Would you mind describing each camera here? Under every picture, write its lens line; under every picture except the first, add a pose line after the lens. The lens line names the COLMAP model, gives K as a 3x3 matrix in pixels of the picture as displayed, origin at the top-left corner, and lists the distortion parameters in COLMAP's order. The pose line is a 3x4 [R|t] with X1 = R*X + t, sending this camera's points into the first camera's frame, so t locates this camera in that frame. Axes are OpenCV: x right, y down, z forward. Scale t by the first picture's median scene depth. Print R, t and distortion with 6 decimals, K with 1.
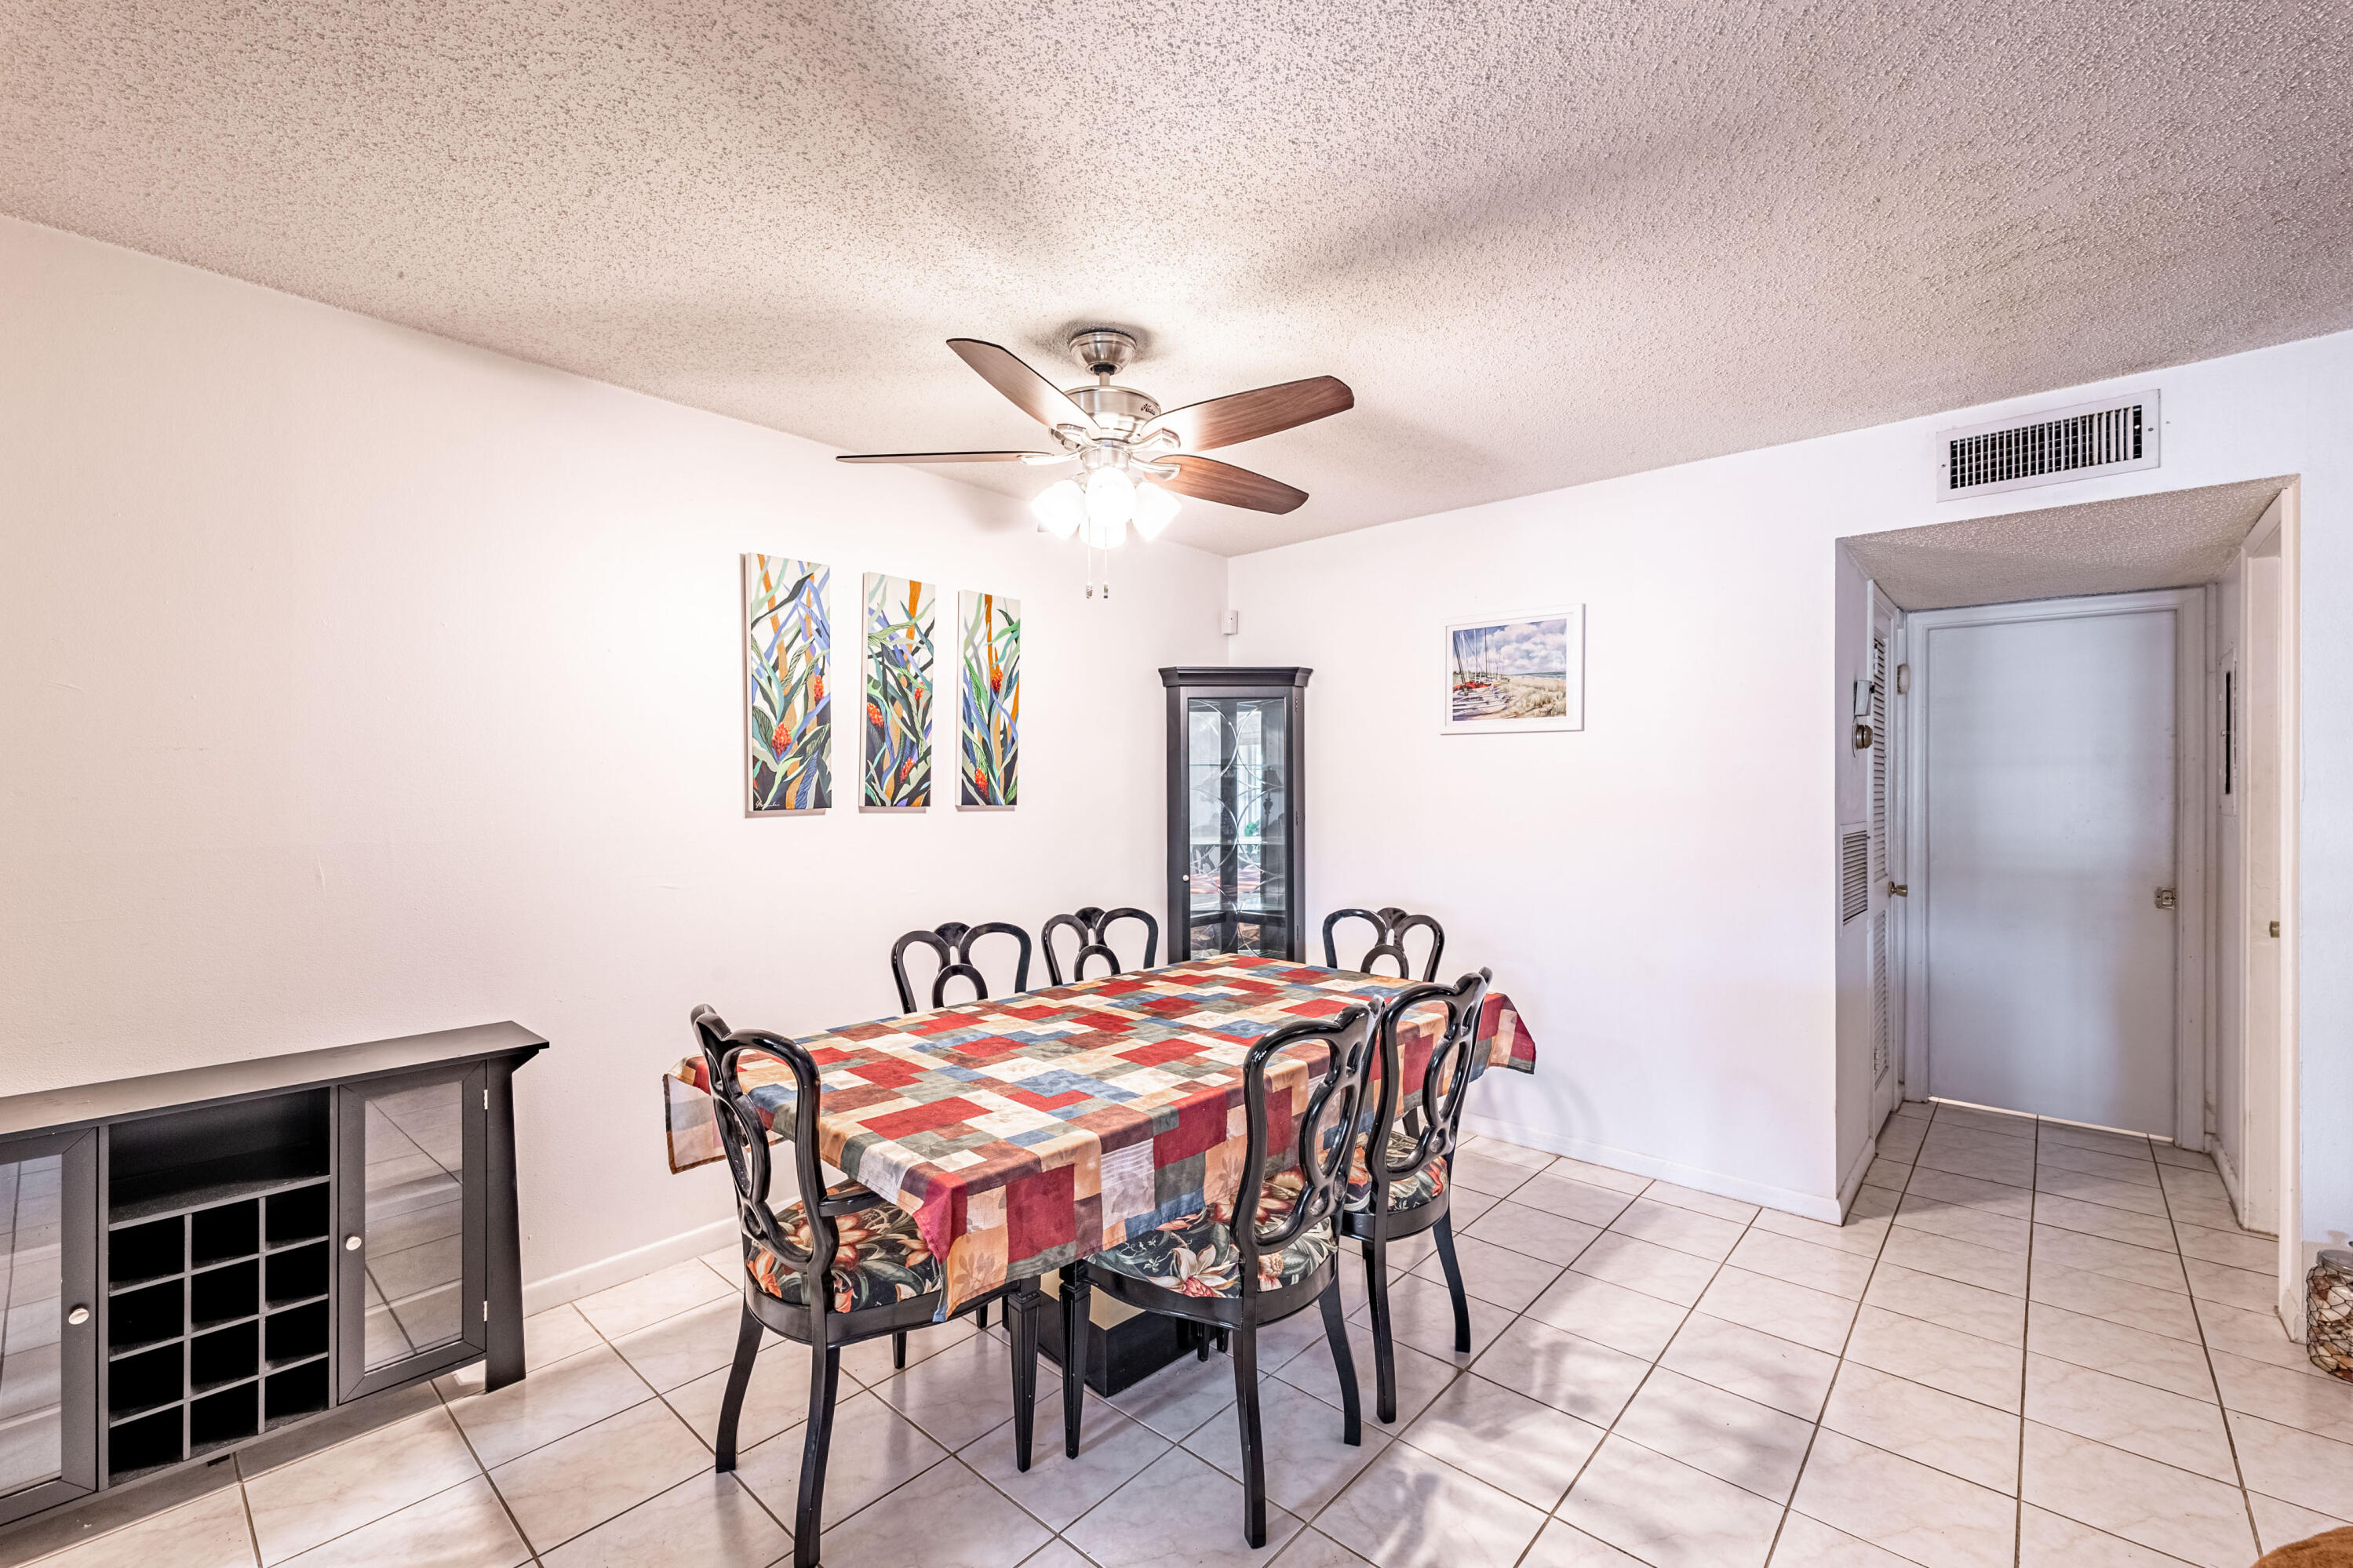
lens RADIAL K [[959.1, 0, 1197.9], [0, 959.1, 766.3], [0, 0, 1]] dist [0.001025, -0.000173]
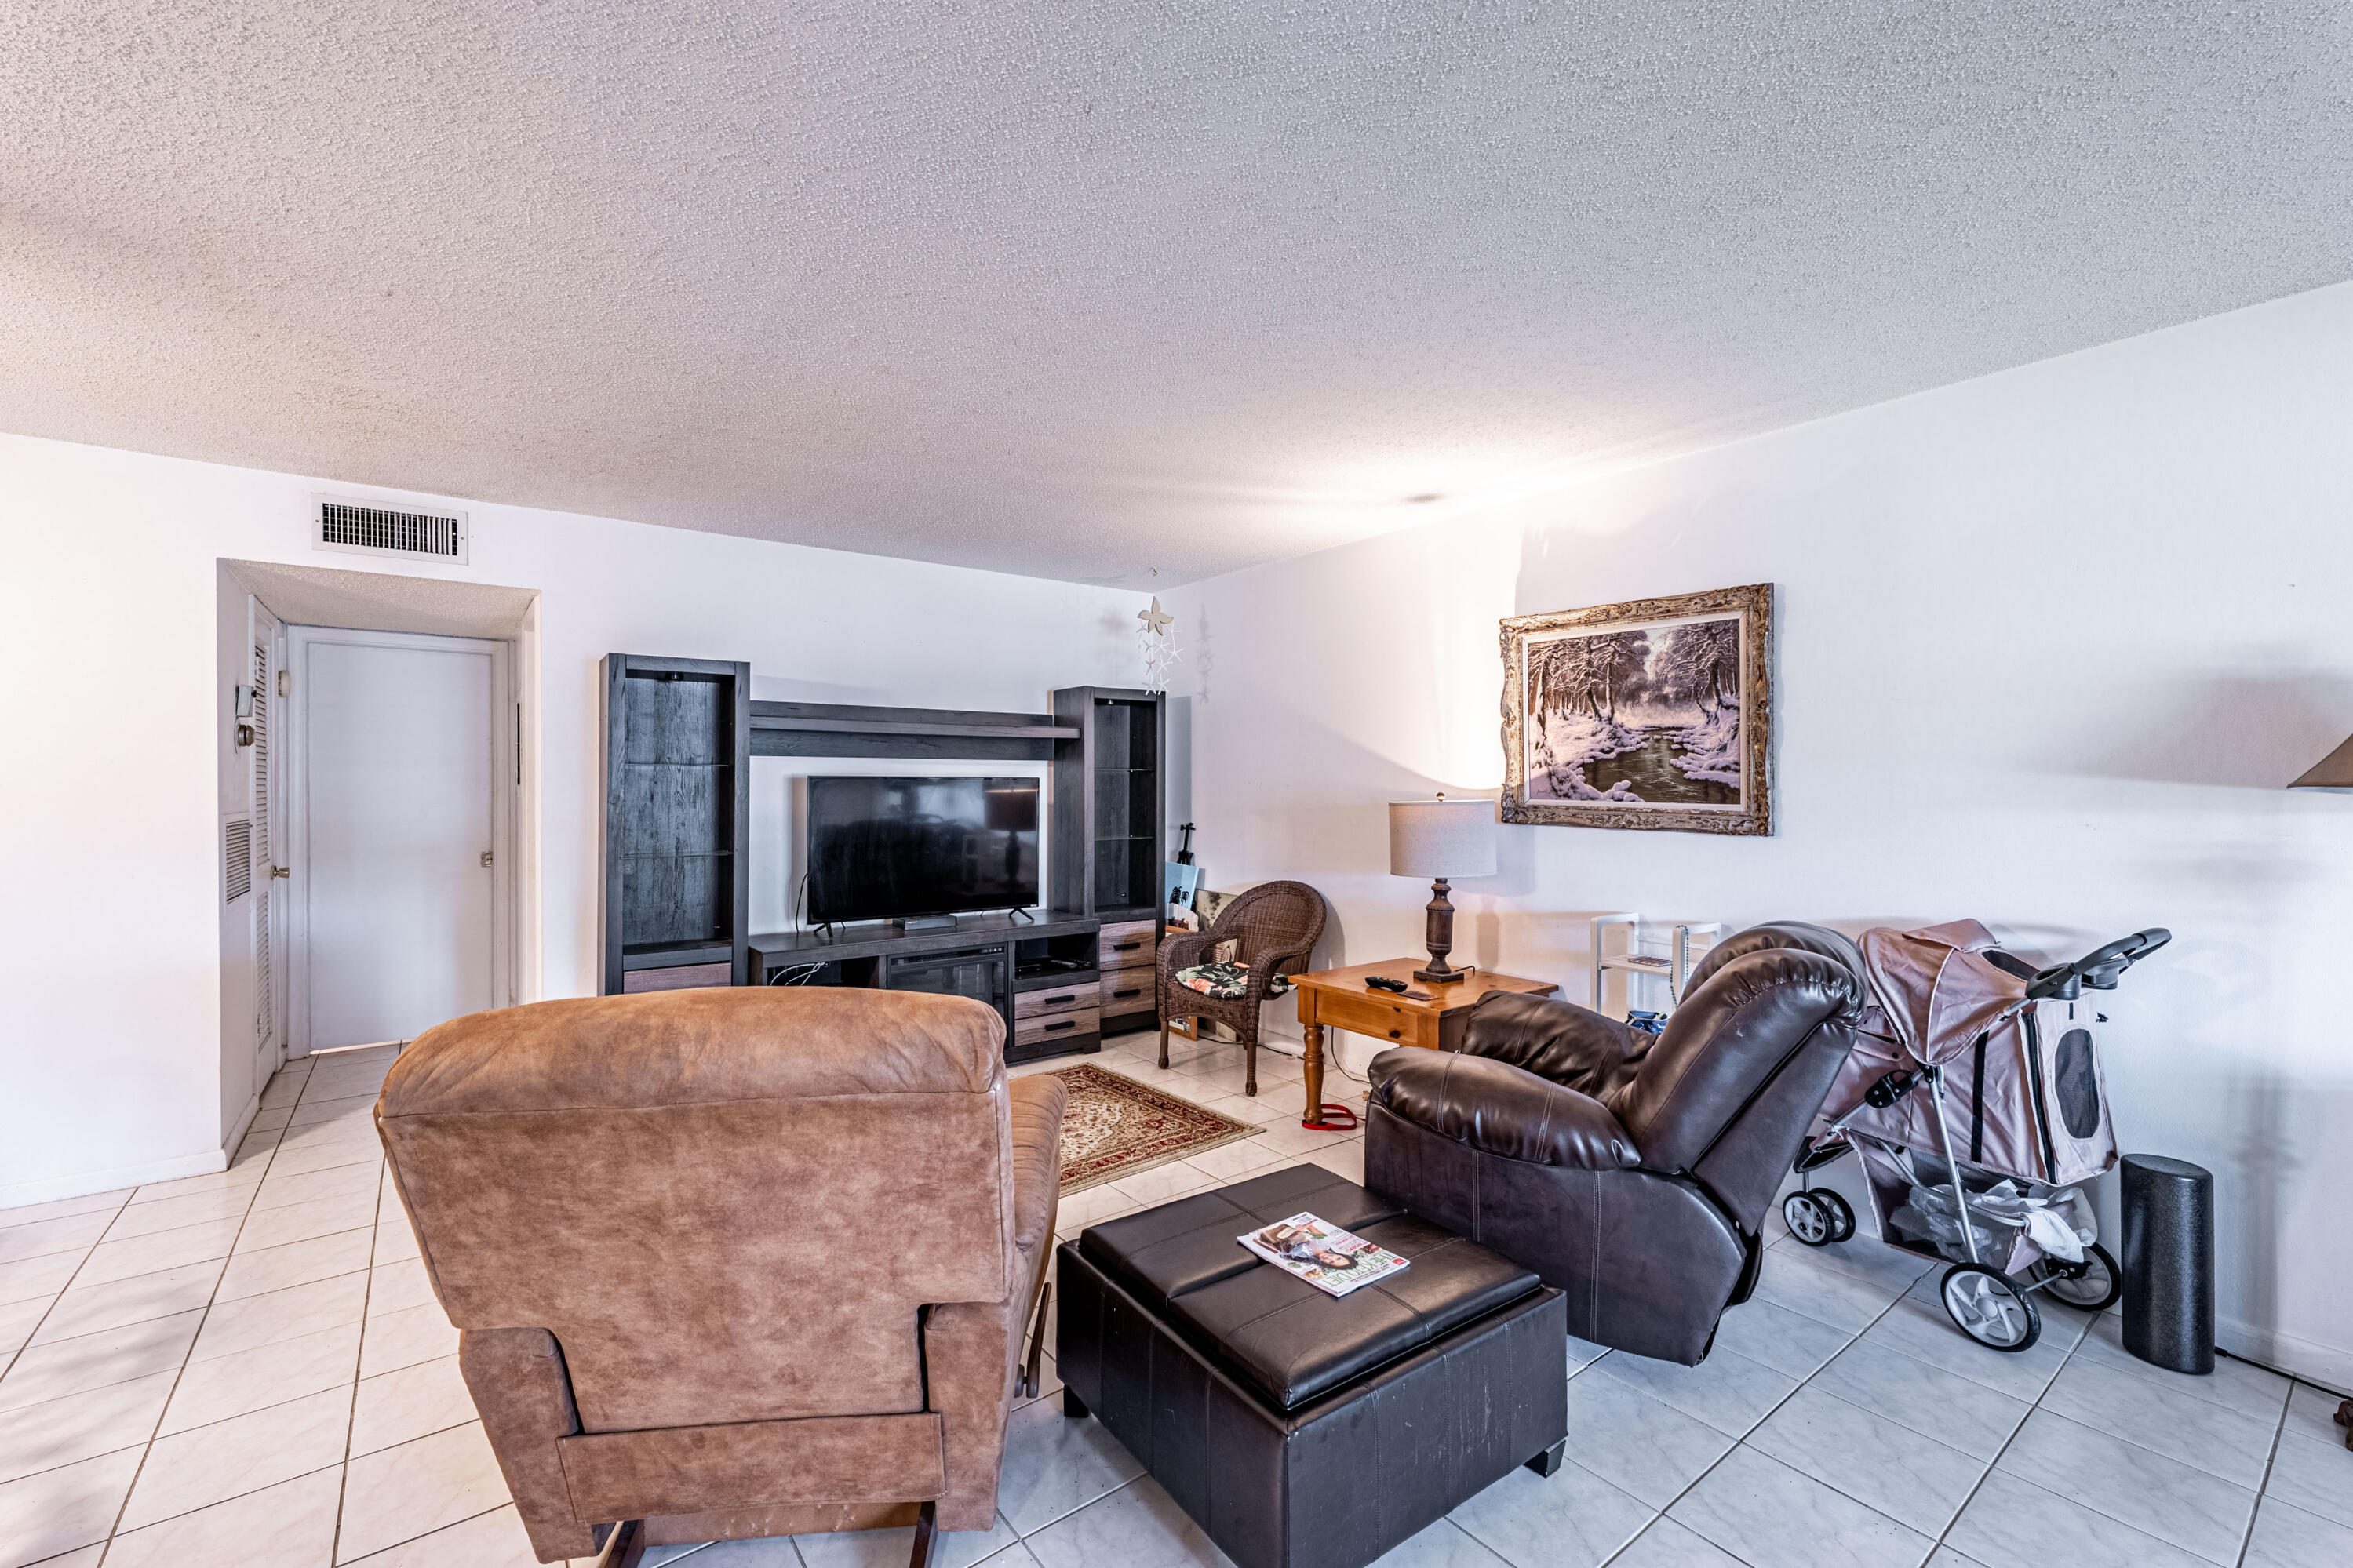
lens RADIAL K [[959.1, 0, 1141.8], [0, 959.1, 794.7], [0, 0, 1]] dist [0.001025, -0.000173]
pose [[0.208225, -0.018965, 0.977897, -0.184590], [-0.013572, 0.999660, 0.022277, -0.000967], [-0.977987, -0.017911, 0.207897, -0.256015]]
